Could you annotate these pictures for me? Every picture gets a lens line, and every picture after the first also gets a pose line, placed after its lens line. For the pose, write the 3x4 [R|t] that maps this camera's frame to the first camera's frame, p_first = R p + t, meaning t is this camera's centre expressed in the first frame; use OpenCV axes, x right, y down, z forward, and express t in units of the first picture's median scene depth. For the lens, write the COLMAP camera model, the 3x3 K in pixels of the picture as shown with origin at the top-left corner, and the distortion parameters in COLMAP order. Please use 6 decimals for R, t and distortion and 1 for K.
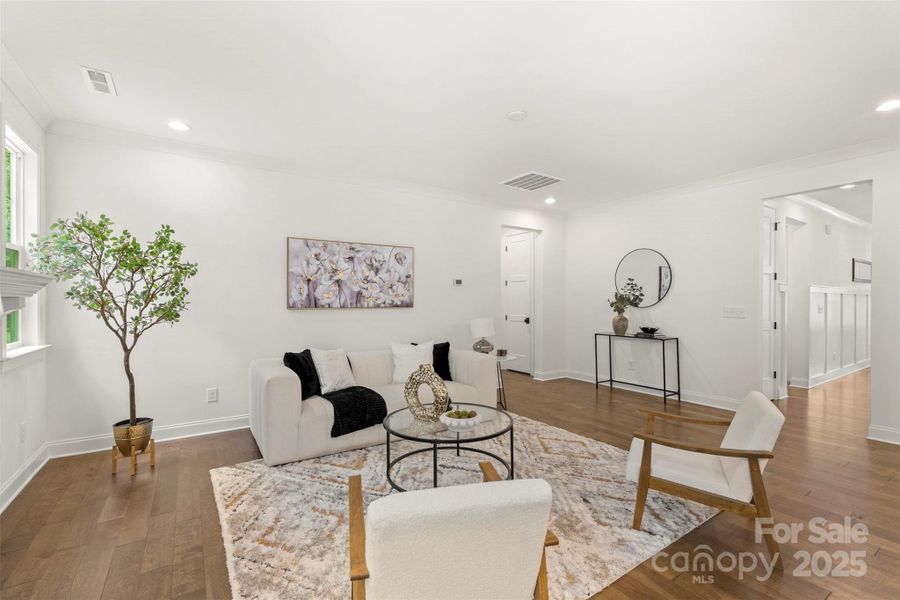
lens RADIAL K [[396.7, 0, 453.8], [0, 396.7, 301.7], [0, 0, 1]] dist [0.000306, -0.000378]
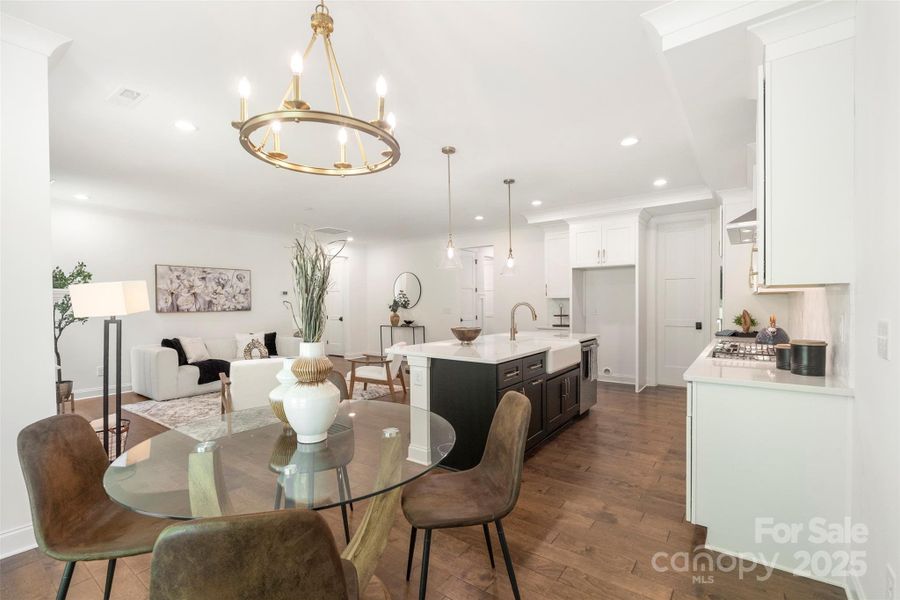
lens RADIAL K [[396.7, 0, 447.8], [0, 396.7, 308.4], [0, 0, 1]] dist [0.000306, -0.000378]
pose [[0.941232, -0.013693, 0.337483, 0.098979], [0.011034, 0.999891, 0.009795, -0.000401], [-0.337580, -0.005496, 0.941281, -0.708976]]
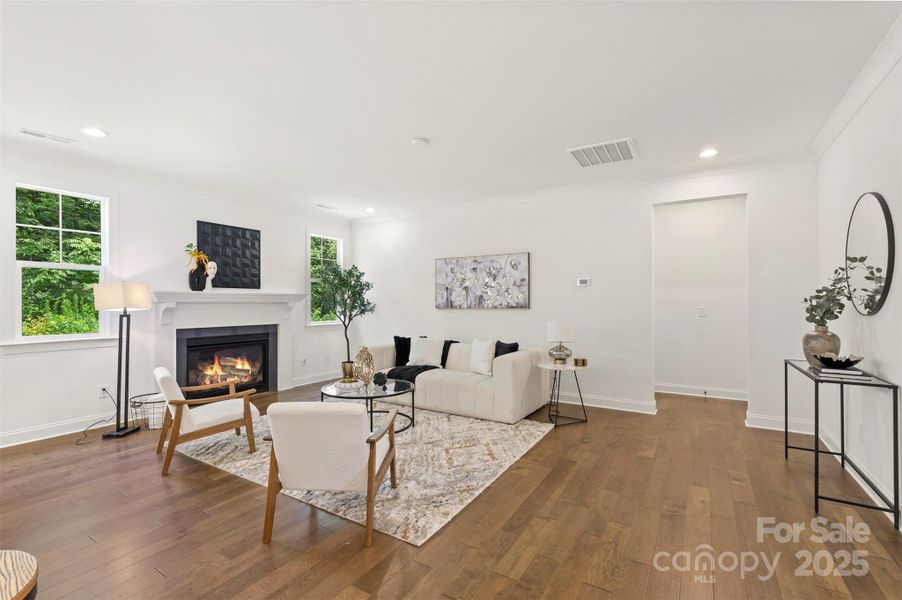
lens RADIAL K [[397.6, 0, 458.1], [0, 397.6, 301.3], [0, 0, 1]] dist [0.000306, -0.000378]
pose [[0.420556, -0.007141, -0.907238, 0.855313], [-0.001194, 0.999964, -0.008425, 0.003640], [0.907266, 0.004626, 0.420533, 0.424076]]
